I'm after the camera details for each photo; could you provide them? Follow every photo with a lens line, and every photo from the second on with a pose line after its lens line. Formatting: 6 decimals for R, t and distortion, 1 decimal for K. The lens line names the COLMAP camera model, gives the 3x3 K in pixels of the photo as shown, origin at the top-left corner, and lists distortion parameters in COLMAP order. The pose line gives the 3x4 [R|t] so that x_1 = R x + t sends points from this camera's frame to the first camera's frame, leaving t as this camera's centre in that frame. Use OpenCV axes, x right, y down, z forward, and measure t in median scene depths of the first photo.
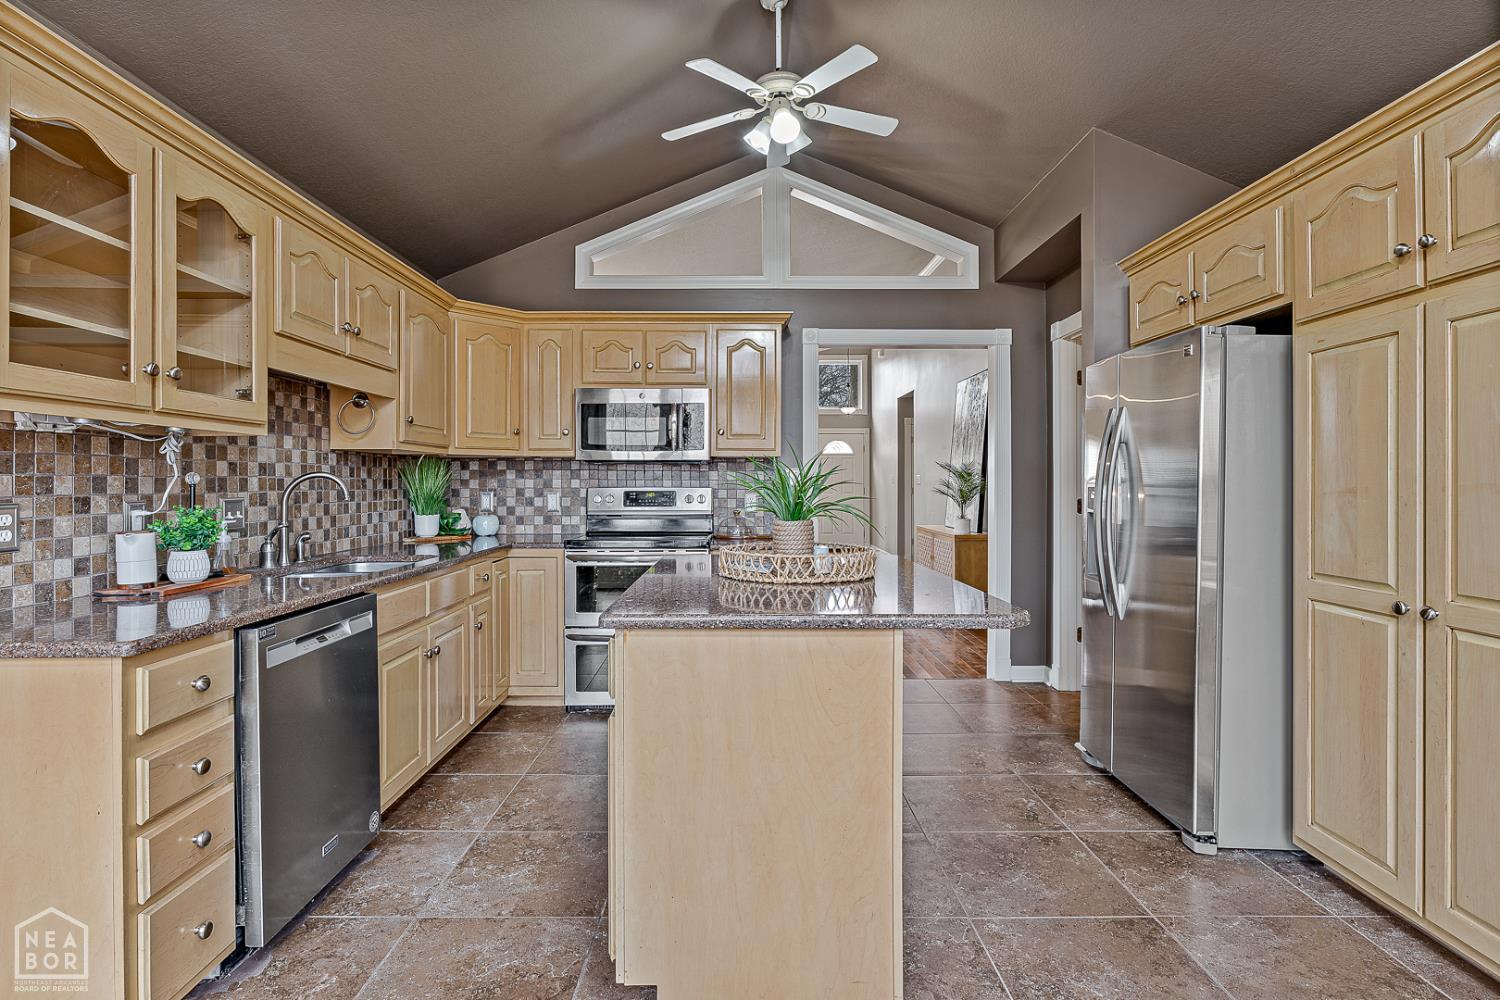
lens RADIAL K [[753.1, 0, 745.4], [0, 753.1, 470.2], [0, 0, 1]] dist [-0.001192, 0.000010]
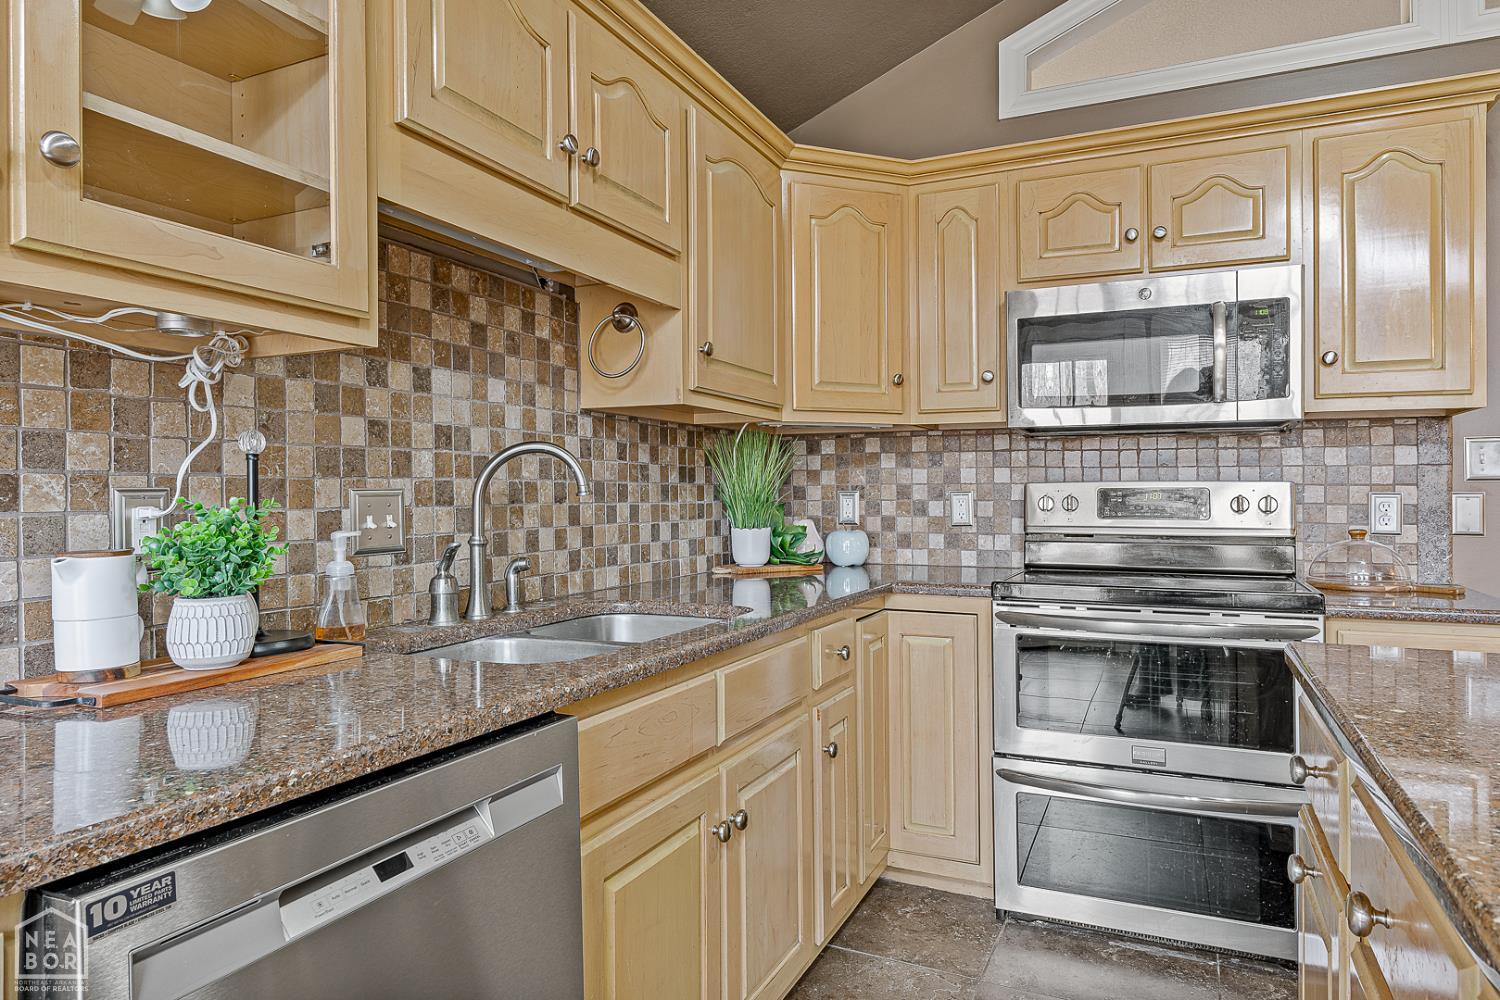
lens RADIAL K [[924.7, 0, 749.7], [0, 924.7, 482.6], [0, 0, 1]] dist [-0.003521, -0.000263]
pose [[0.902253, -0.005081, -0.431177, -0.131935], [0.007426, 0.999965, 0.003755, 0.024573], [0.431143, -0.006590, 0.902259, 0.408192]]
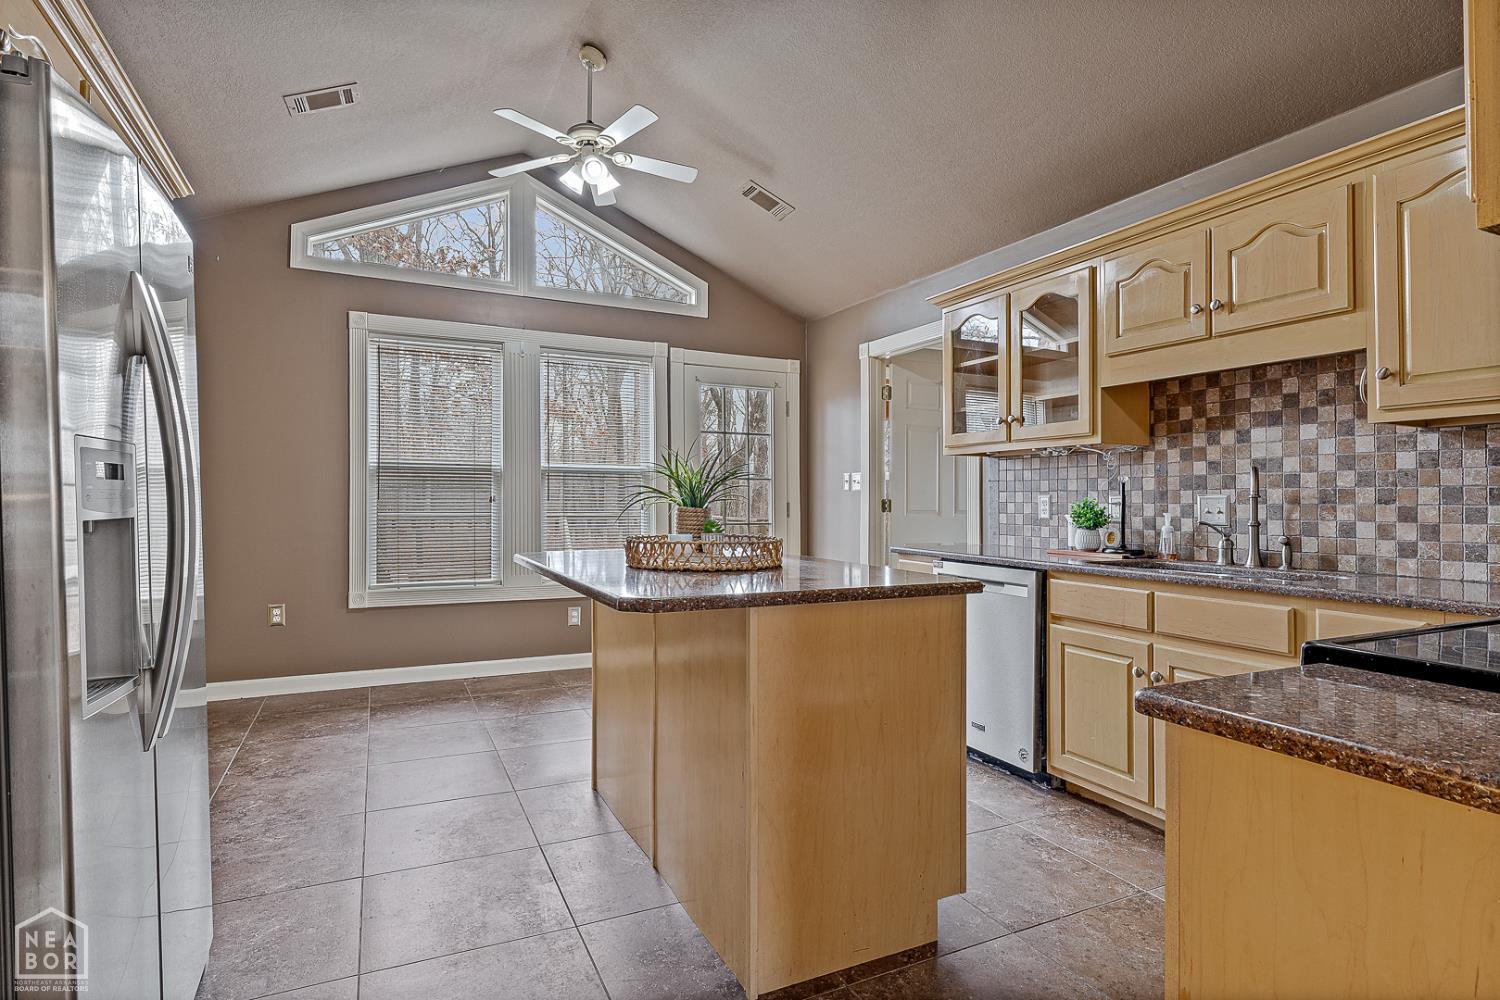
lens RADIAL K [[766.5, 0, 754.6], [0, 766.5, 506.4], [0, 0, 1]] dist [-0.001145, 0.000244]
pose [[-0.902167, 0.013511, -0.431175, 0.295355], [0.014316, 0.999897, 0.001380, 0.032812], [0.431149, -0.004928, -0.902267, 1.306989]]
